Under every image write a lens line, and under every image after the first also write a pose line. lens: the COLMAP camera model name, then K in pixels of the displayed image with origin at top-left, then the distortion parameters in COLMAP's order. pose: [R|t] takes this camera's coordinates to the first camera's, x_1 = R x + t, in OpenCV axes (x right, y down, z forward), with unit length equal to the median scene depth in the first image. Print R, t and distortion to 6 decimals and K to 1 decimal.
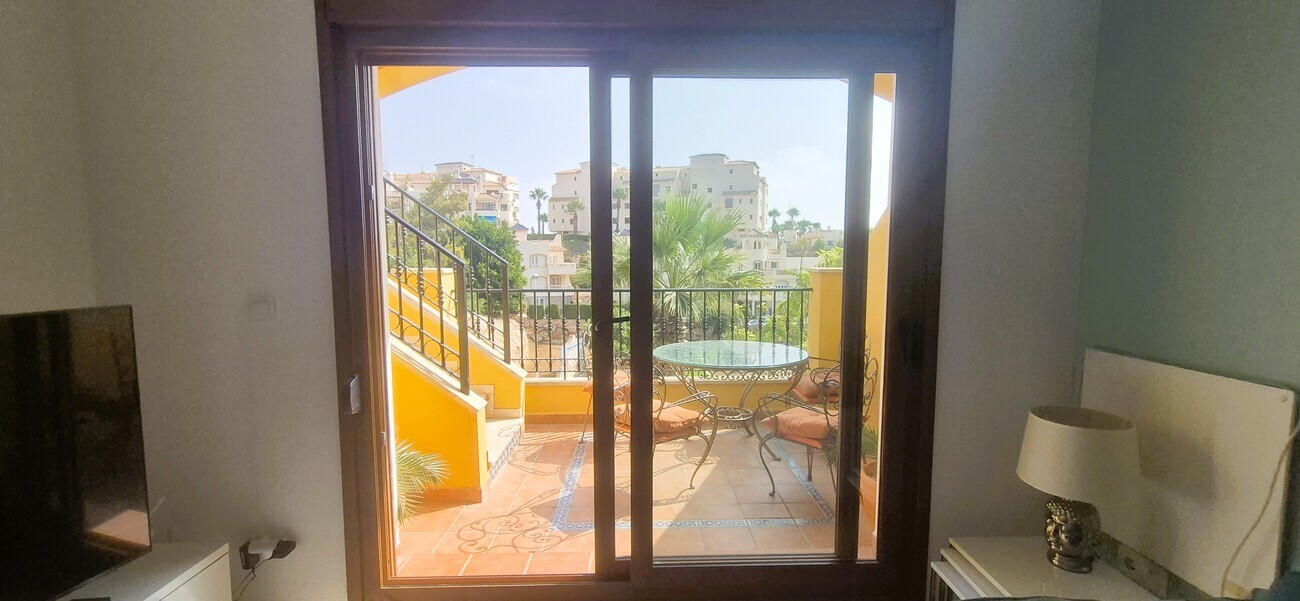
lens RADIAL K [[538.2, 0, 666.0], [0, 538.2, 305.3], [0, 0, 1]] dist [-0.000035, 0.000020]
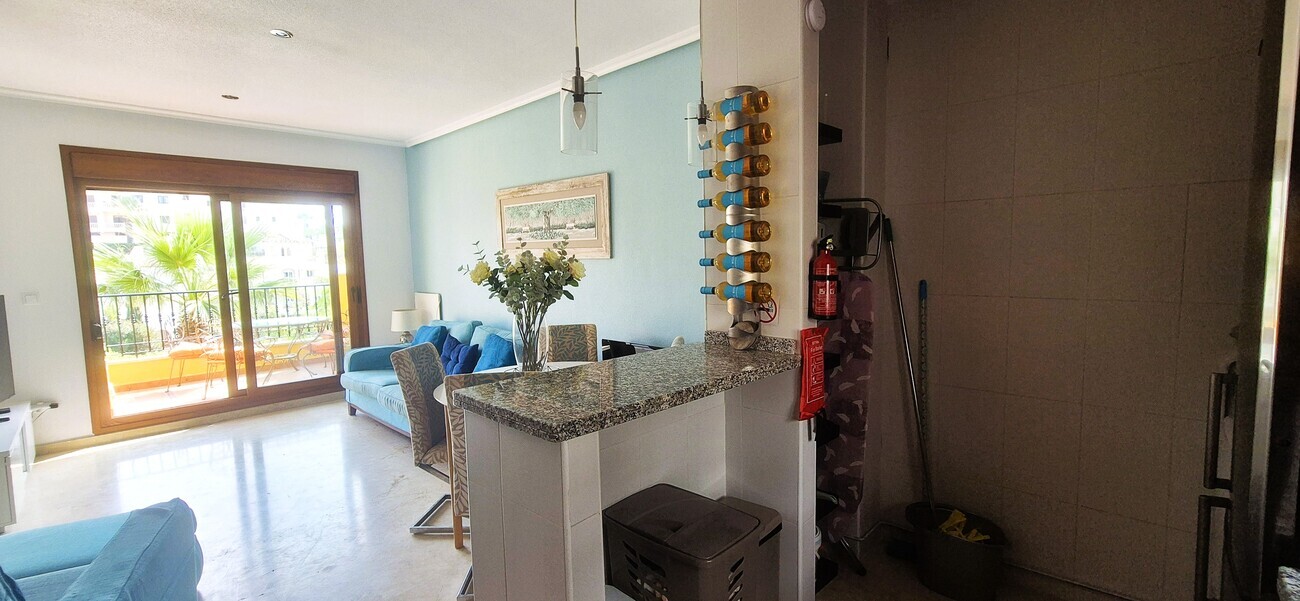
lens RADIAL K [[533.4, 0, 654.2], [0, 533.4, 302.6], [0, 0, 1]] dist [-0.000281, 0.000297]
pose [[0.718096, -0.076510, 0.691726, -0.065959], [0.084825, 0.996150, 0.022123, 0.029702], [-0.690756, 0.042790, 0.721821, -0.361358]]
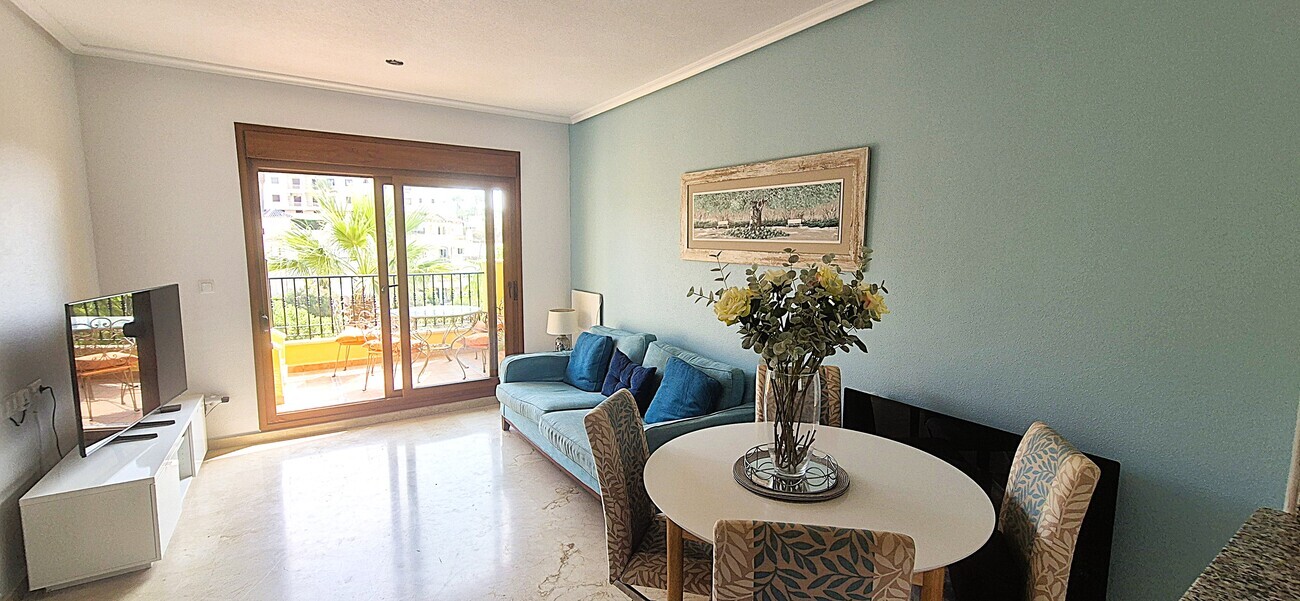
lens RADIAL K [[532.8, 0, 654.2], [0, 532.8, 306.9], [0, 0, 1]] dist [-0.001672, 0.000044]
pose [[0.855230, -0.054116, 0.515415, -0.050759], [0.037934, 0.998402, 0.041883, 0.010314], [-0.516858, -0.016268, 0.855917, -0.259404]]
